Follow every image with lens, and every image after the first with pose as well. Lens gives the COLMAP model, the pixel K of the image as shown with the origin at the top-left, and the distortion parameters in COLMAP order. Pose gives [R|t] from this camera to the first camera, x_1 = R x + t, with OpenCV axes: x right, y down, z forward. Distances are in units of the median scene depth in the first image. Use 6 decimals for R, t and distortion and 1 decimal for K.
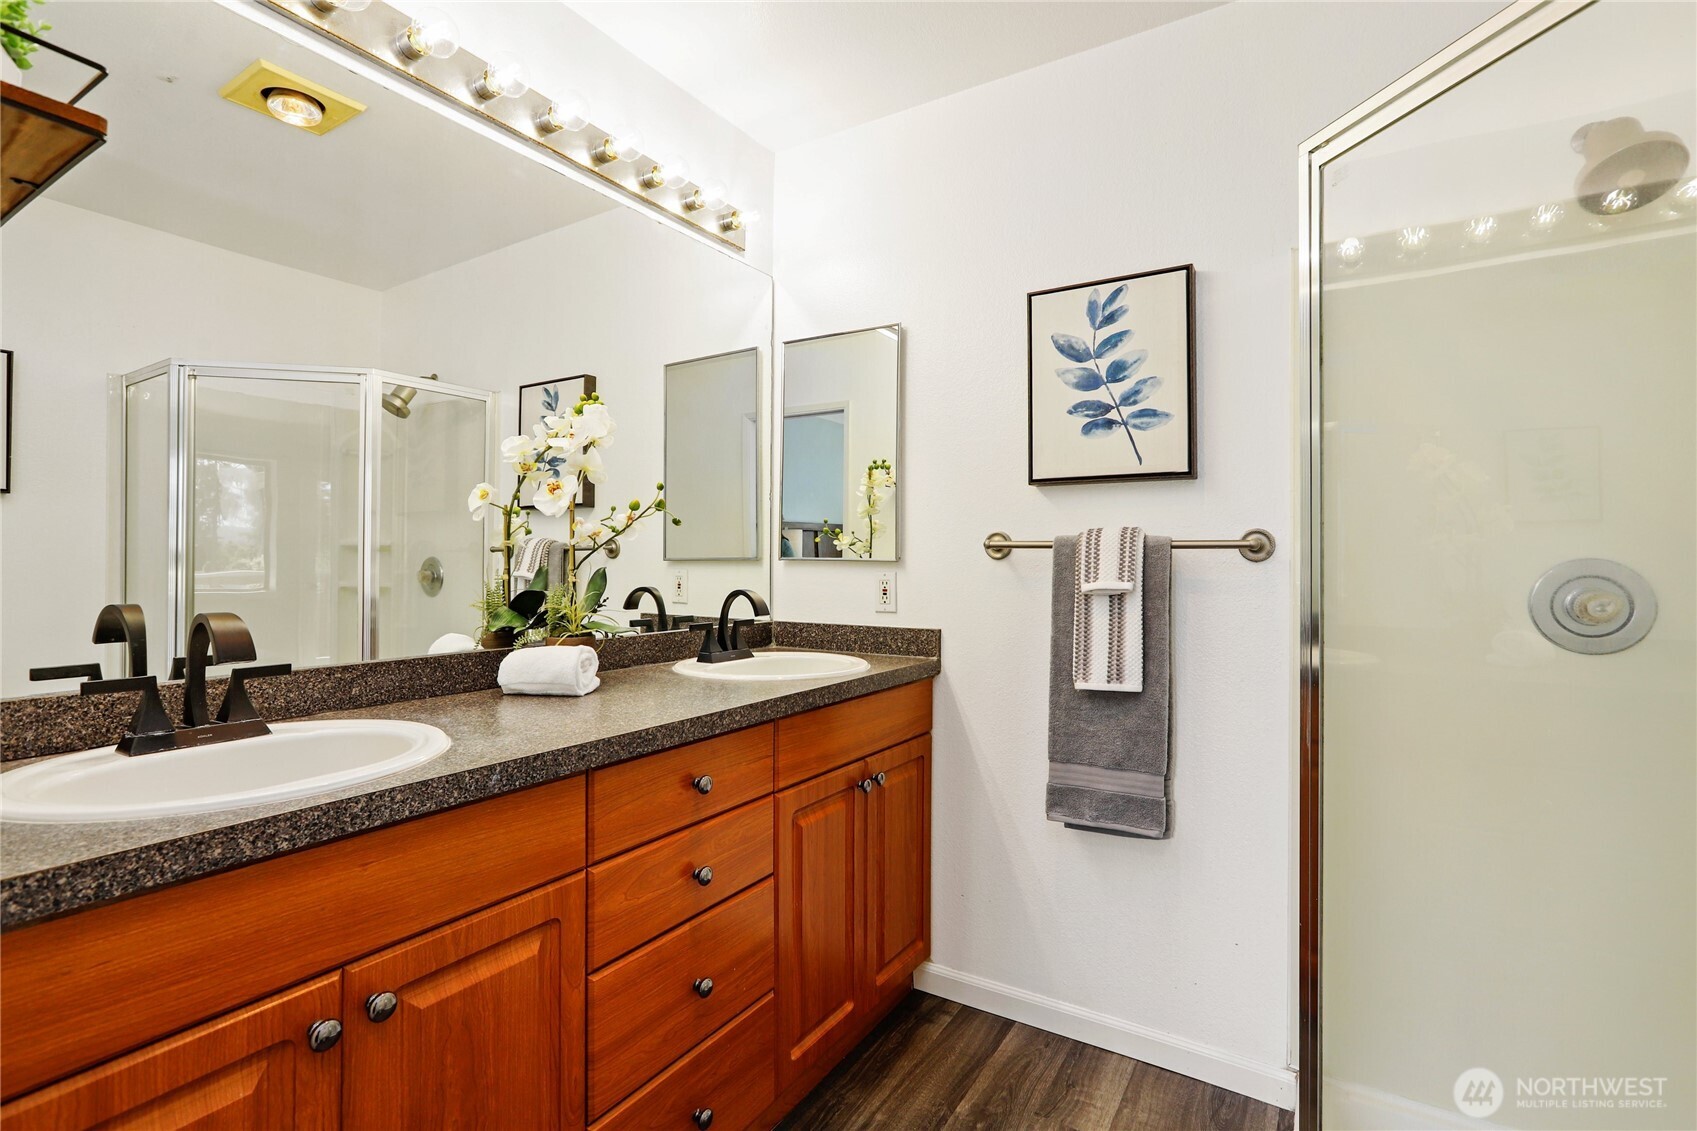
lens RADIAL K [[783.8, 0, 836.6], [0, 783.8, 556.4], [0, 0, 1]] dist [-0.010312, 0.005110]
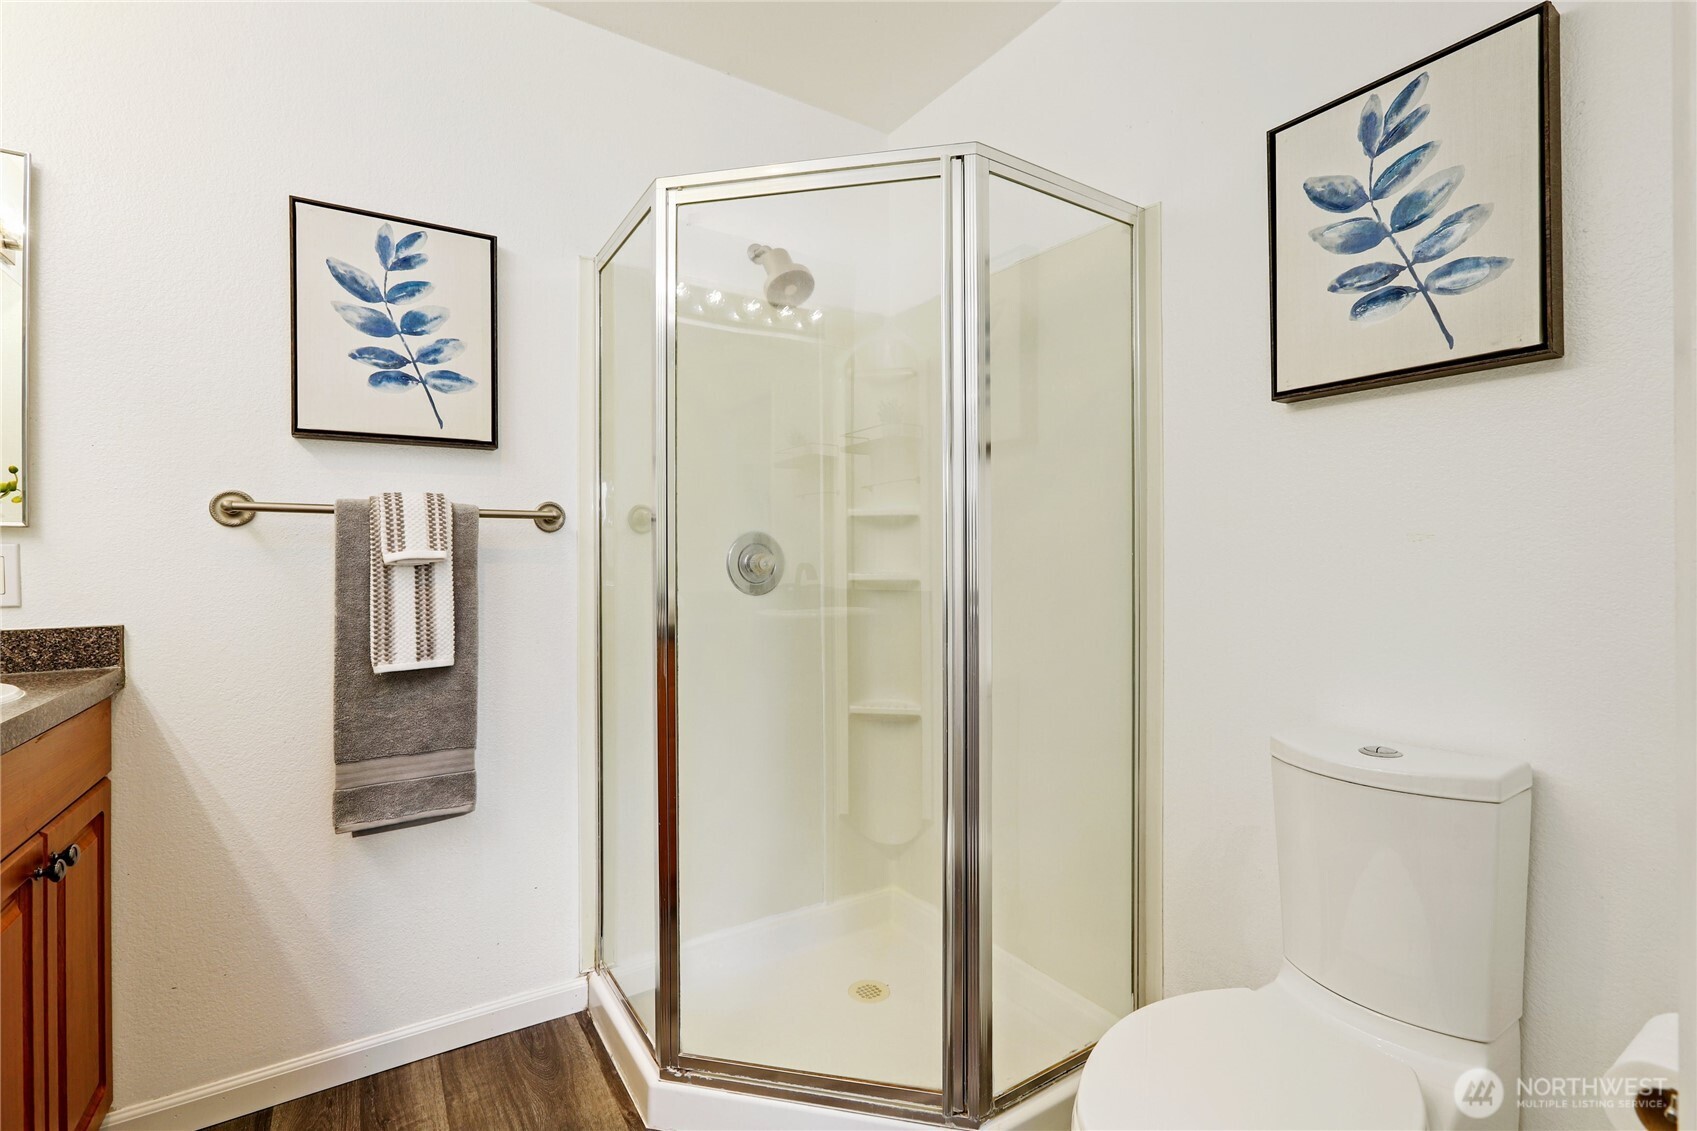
lens RADIAL K [[783.8, 0, 841.2], [0, 783.8, 561.1], [0, 0, 1]] dist [-0.010312, 0.005110]
pose [[0.427314, -0.009598, 0.904052, -0.263004], [0.000154, 0.999944, 0.010543, 0.034075], [-0.904103, -0.004367, 0.427292, 0.153457]]
